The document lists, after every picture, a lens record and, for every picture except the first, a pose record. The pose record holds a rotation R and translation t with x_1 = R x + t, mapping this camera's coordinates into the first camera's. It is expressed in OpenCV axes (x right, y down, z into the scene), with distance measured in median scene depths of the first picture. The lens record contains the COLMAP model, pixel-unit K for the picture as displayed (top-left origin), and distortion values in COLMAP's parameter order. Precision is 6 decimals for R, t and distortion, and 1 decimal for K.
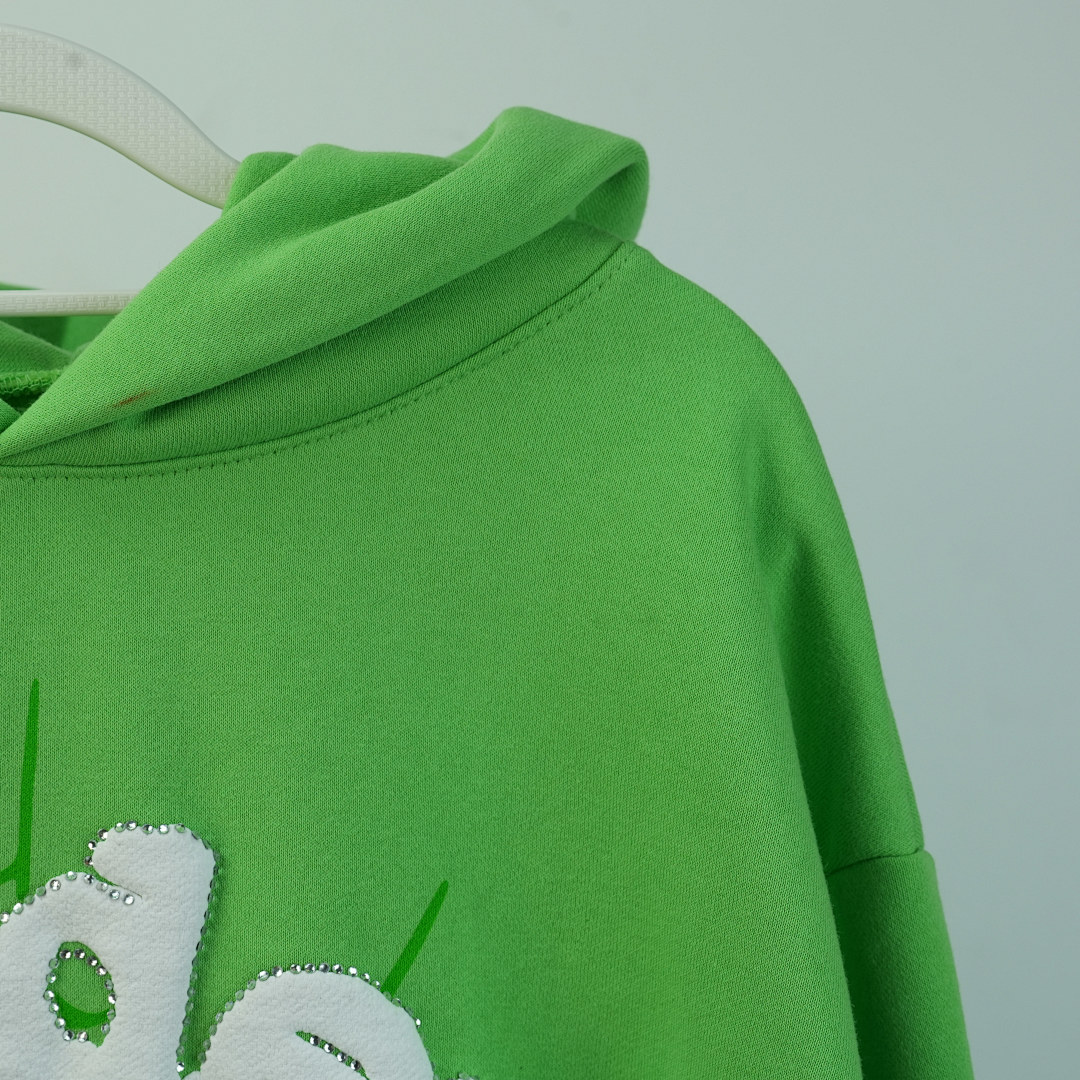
lens RADIAL K [[3273.1, 0, 541.0], [0, 3273.1, 538.3], [0, 0, 1]] dist [0.052111, -0.168377]
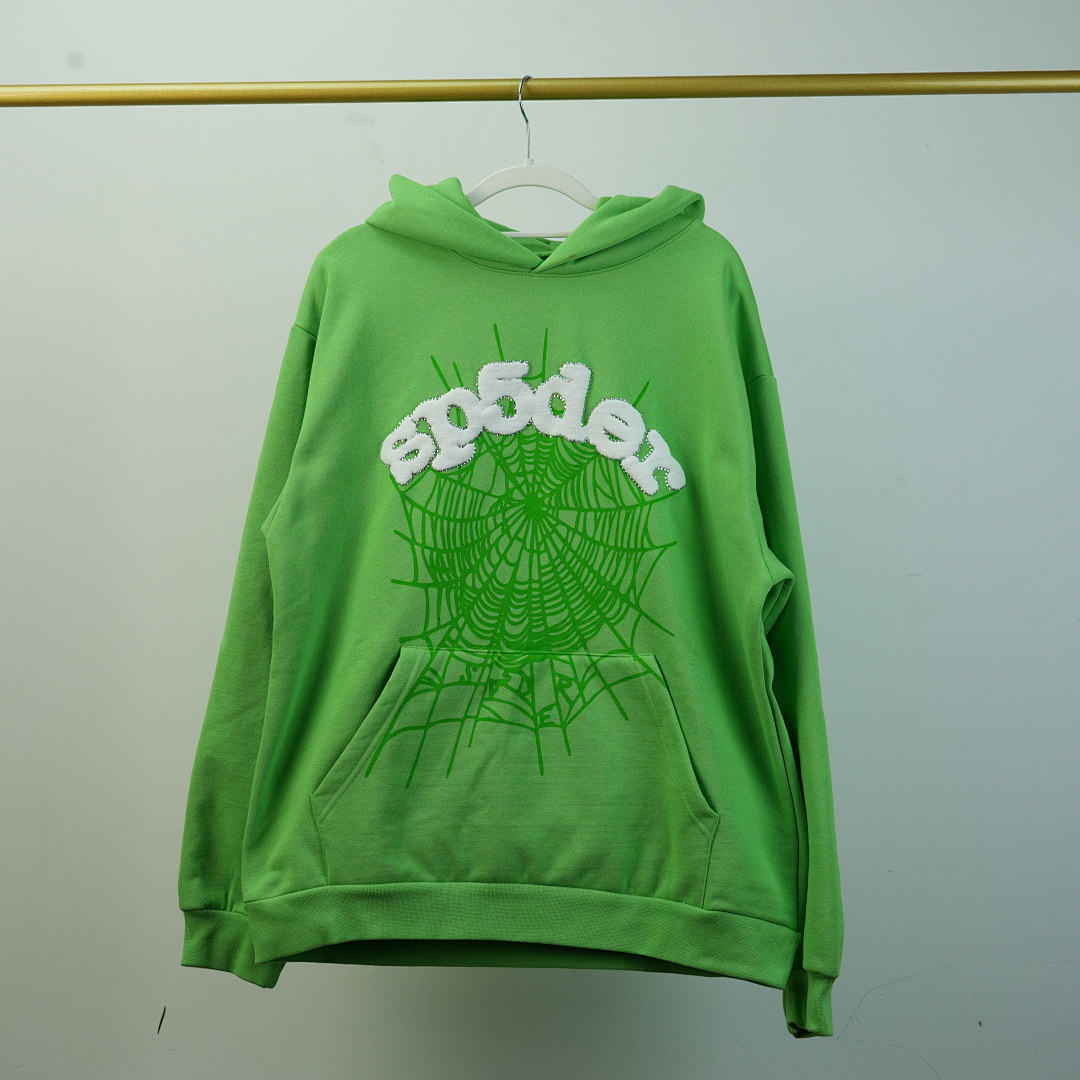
lens RADIAL K [[3273.1, 0, 541.0], [0, 3273.1, 538.3], [0, 0, 1]] dist [0.052111, -0.168377]
pose [[0.995777, 0.005169, -0.091662, 0.207806], [-0.008290, 0.999398, -0.033693, 0.436478], [0.091433, 0.034311, 0.995220, -2.984089]]
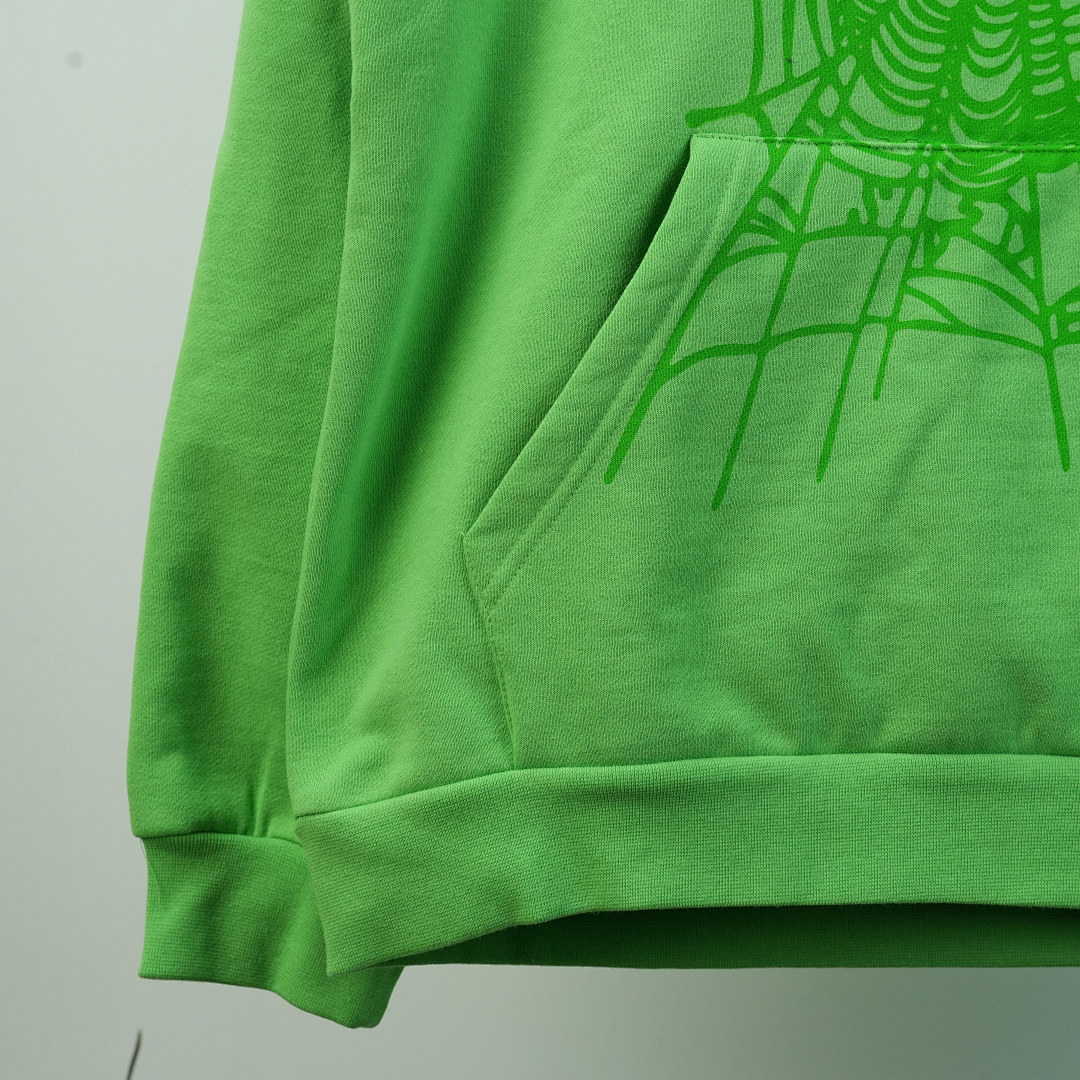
lens RADIAL K [[3273.1, 0, 541.0], [0, 3273.1, 538.3], [0, 0, 1]] dist [0.052111, -0.168377]
pose [[0.993283, -0.011345, -0.115150, -0.223542], [0.013836, 0.999687, 0.020853, 0.587681], [0.114877, -0.022306, 0.993129, -0.535829]]
